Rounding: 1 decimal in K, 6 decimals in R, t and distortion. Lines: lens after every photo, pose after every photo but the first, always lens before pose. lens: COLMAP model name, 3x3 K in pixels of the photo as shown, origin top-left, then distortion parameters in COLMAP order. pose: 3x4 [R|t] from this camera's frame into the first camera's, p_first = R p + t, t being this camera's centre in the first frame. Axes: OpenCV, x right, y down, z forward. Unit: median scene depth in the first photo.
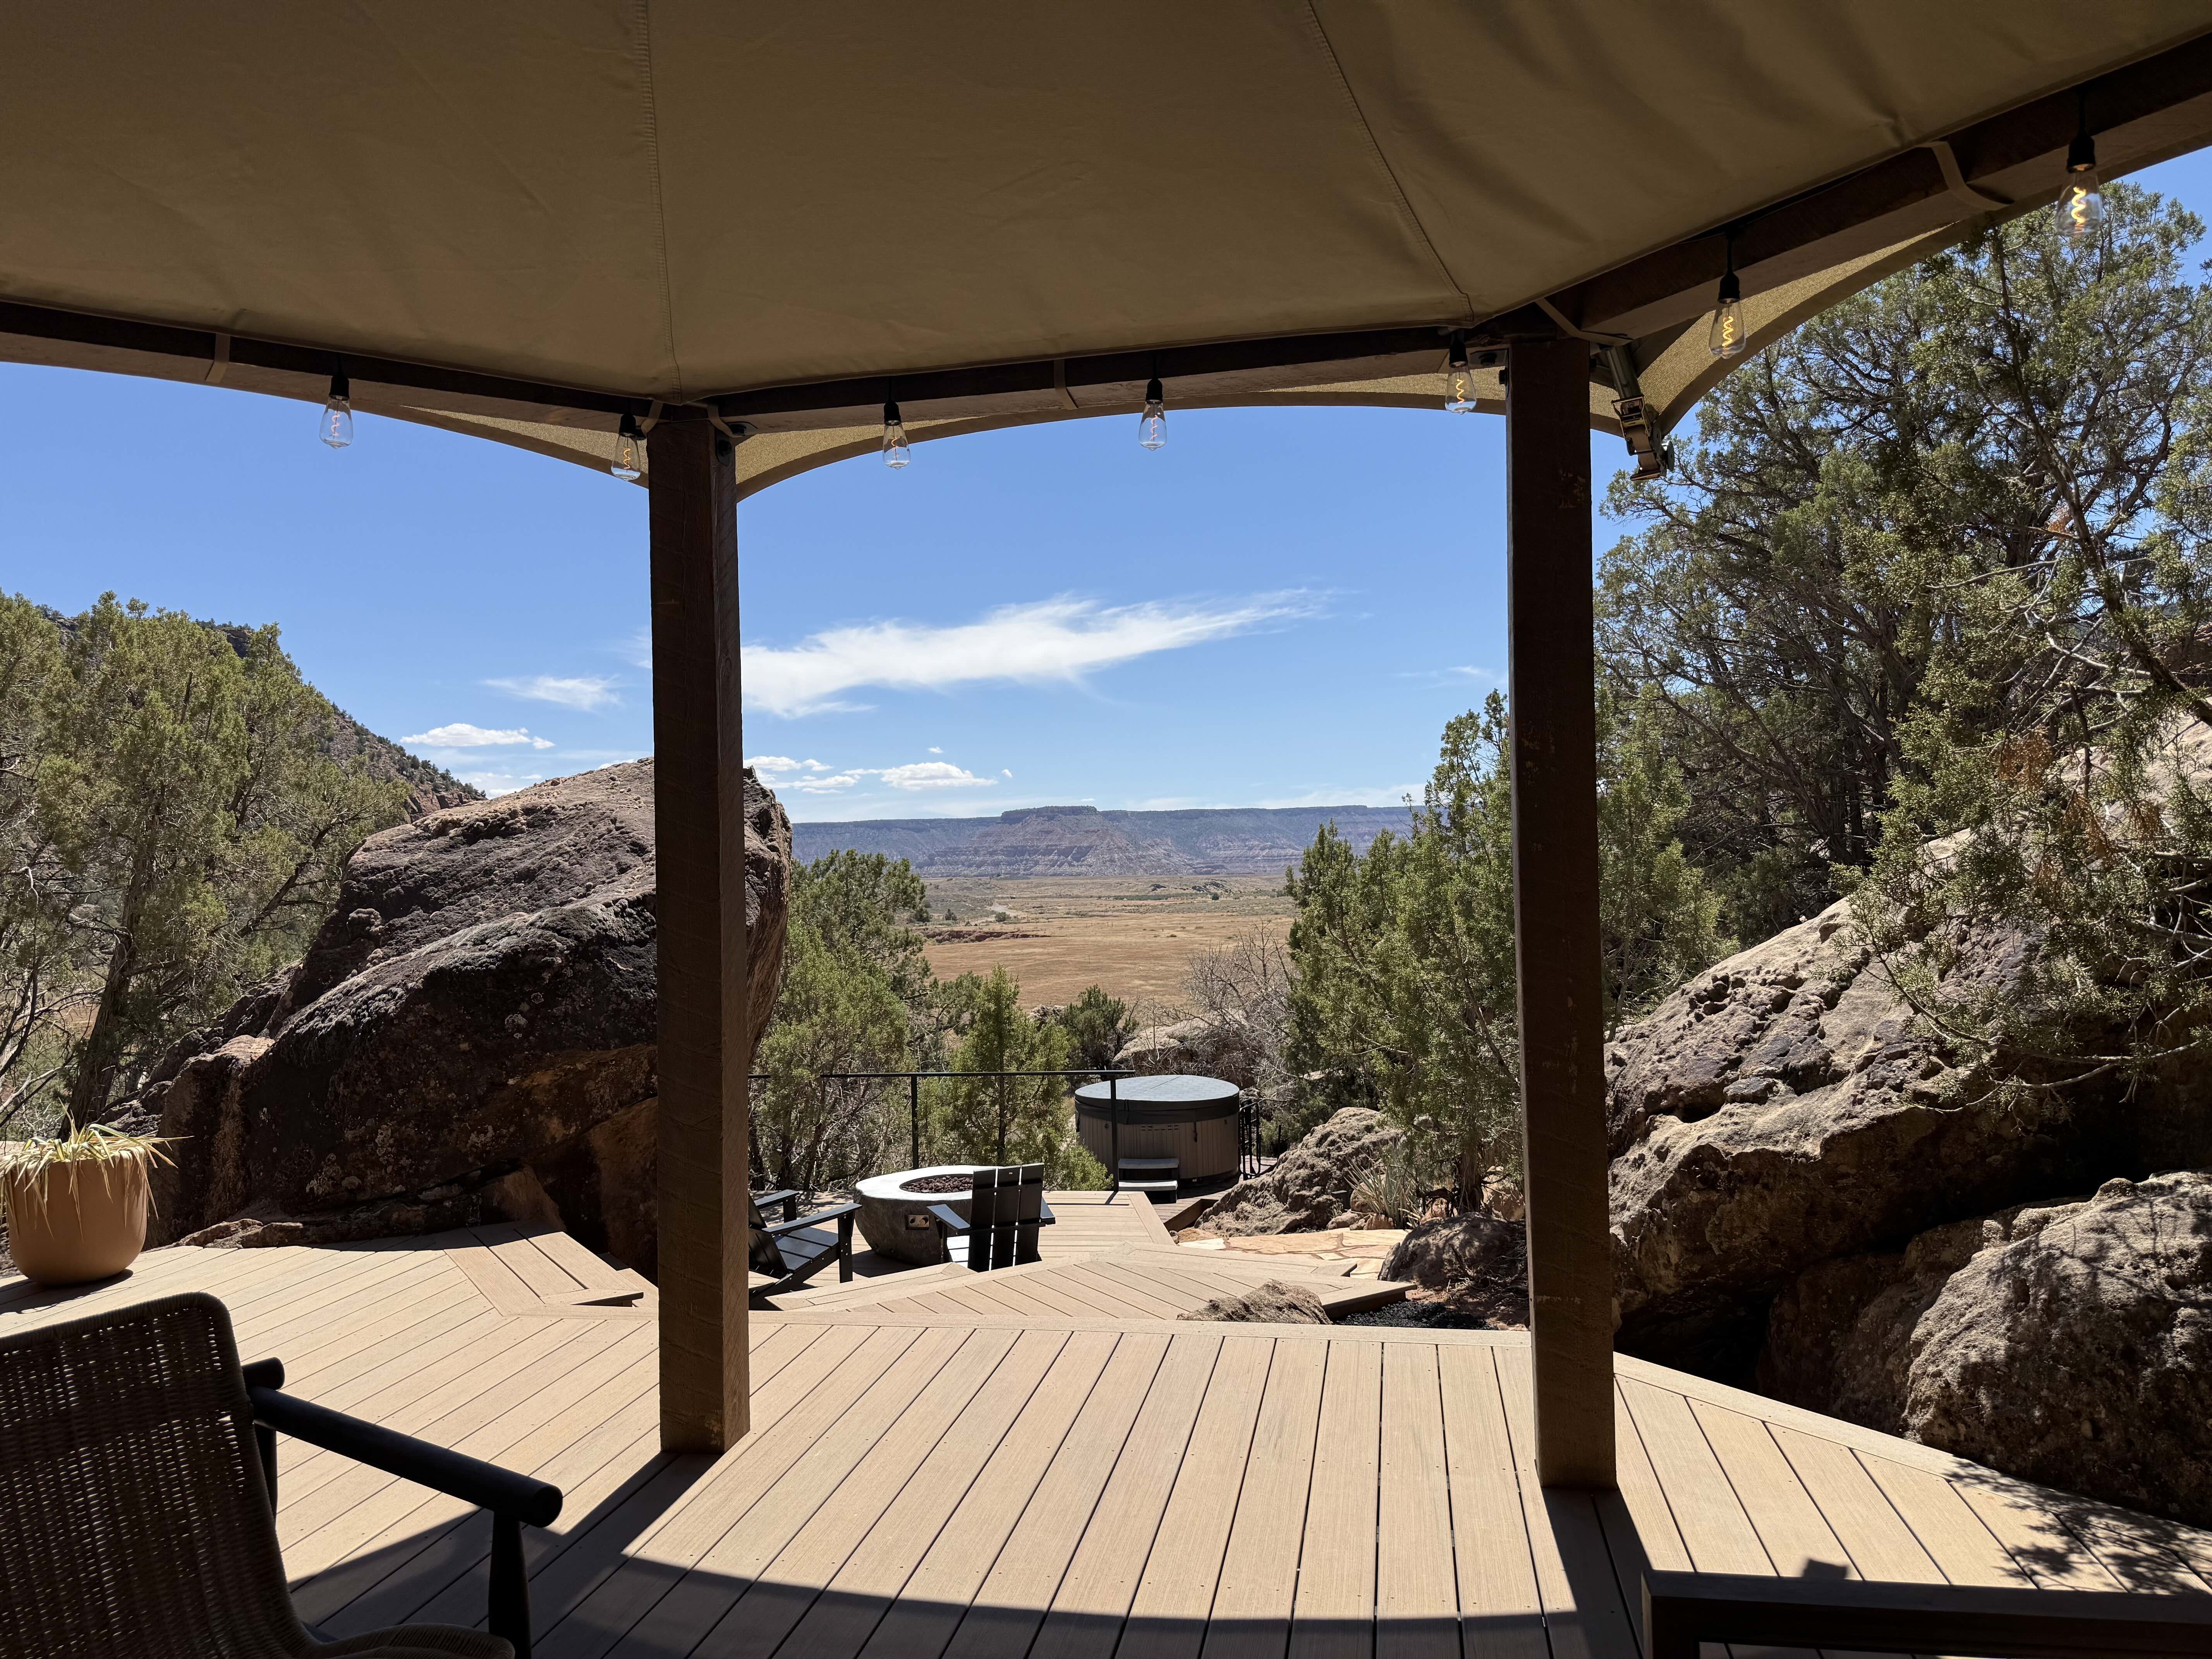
lens RADIAL K [[1573.9, 0, 1141.3], [0, 1573.9, 819.8], [0, 0, 1]] dist [0.076968, -0.058016]
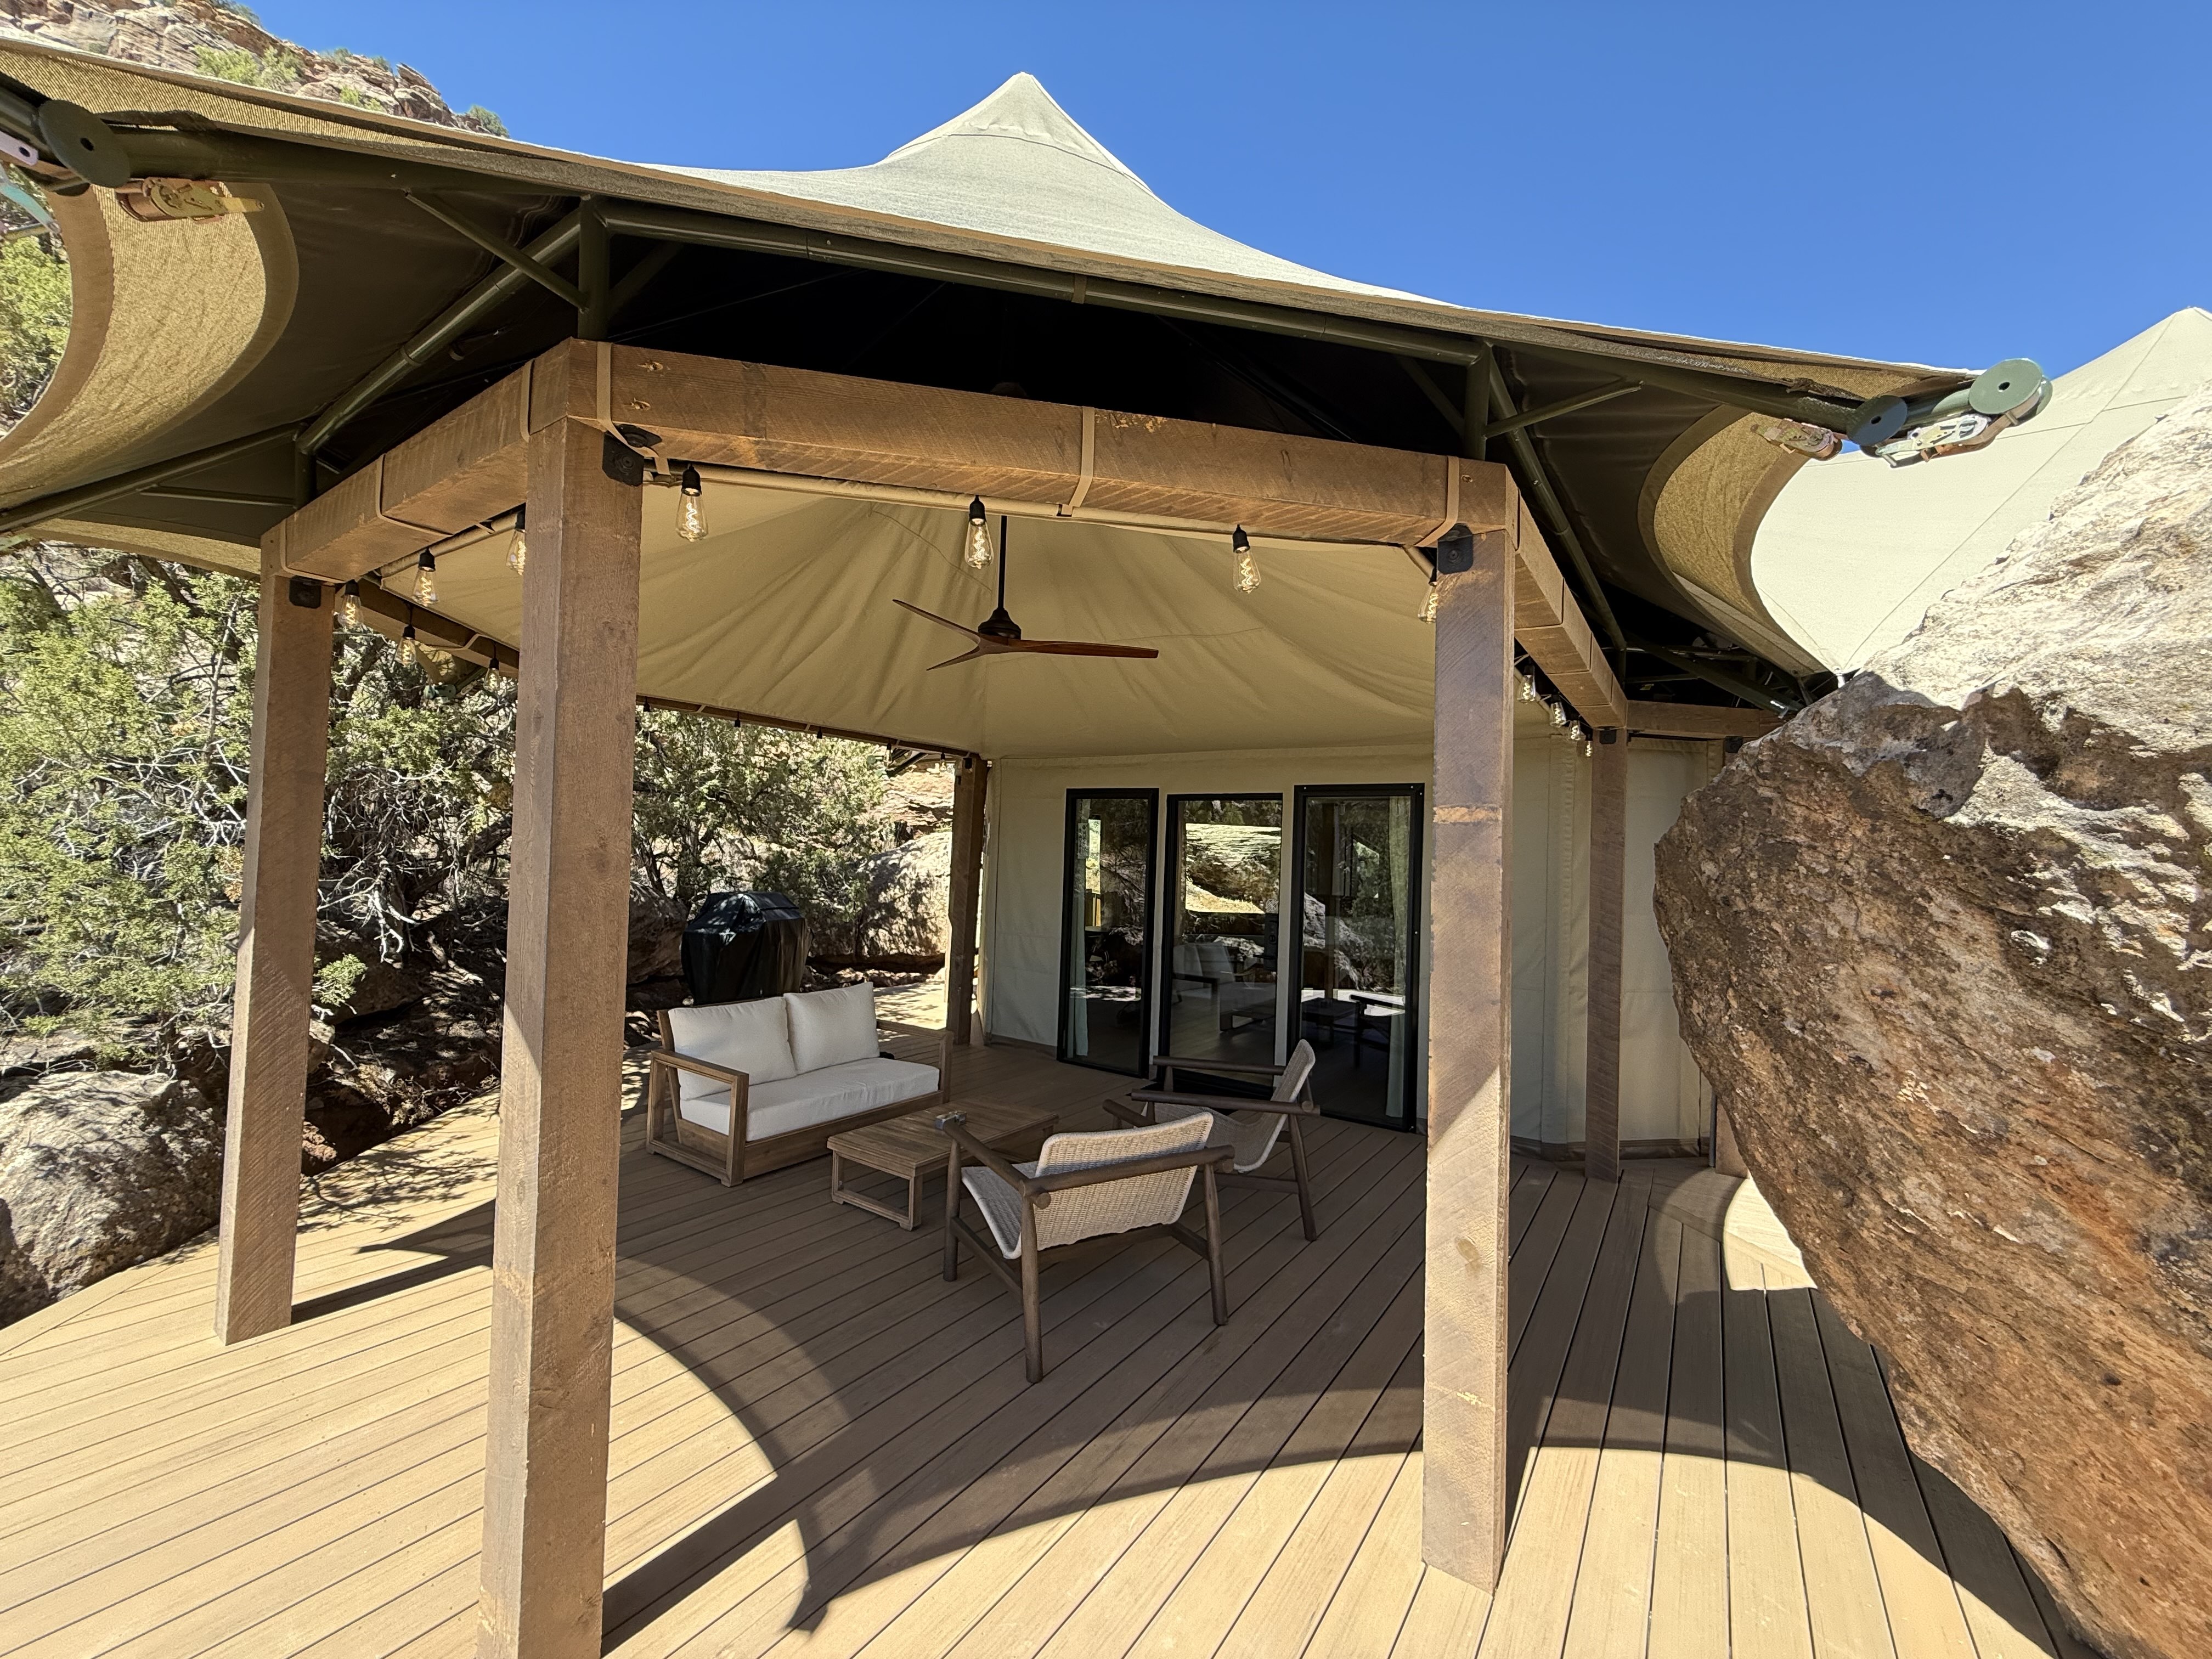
lens RADIAL K [[890.6, 0, 1125.8], [0, 890.6, 827.1], [0, 0, 1]] dist [0.032443, -0.000045]
pose [[-0.911885, 0.001937, 0.410441, -0.840692], [-0.025832, 0.997735, -0.062102, -0.025915], [-0.409632, -0.067233, -0.909770, 1.513622]]
